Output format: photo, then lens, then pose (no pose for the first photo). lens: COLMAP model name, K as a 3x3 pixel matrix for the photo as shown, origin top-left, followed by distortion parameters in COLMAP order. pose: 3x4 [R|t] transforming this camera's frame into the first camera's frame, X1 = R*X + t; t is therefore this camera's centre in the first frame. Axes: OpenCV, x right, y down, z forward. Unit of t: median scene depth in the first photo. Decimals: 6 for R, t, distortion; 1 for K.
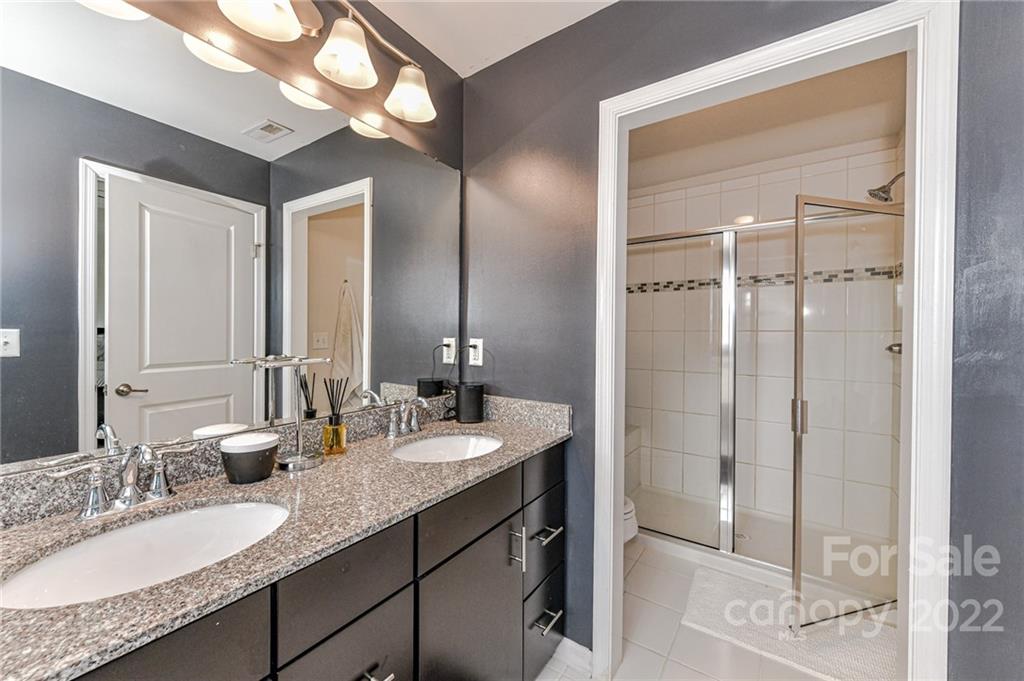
lens RADIAL K [[409.1, 0, 506.8], [0, 409.1, 318.3], [0, 0, 1]] dist [0.000476, 0.000001]
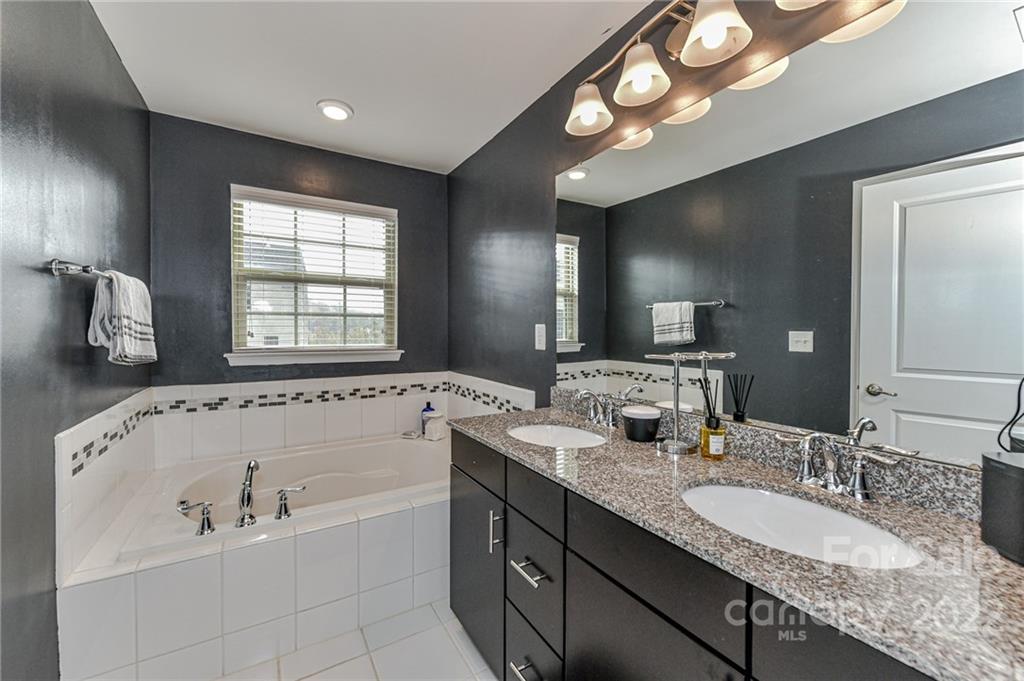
lens RADIAL K [[406.0, 0, 507.5], [0, 406.0, 327.5], [0, 0, 1]] dist [-0.000125, -0.000104]
pose [[-0.414937, -0.013910, -0.909744, 0.697832], [0.017795, 0.999568, -0.023400, 0.044554], [0.909676, -0.025899, -0.414510, 1.058629]]
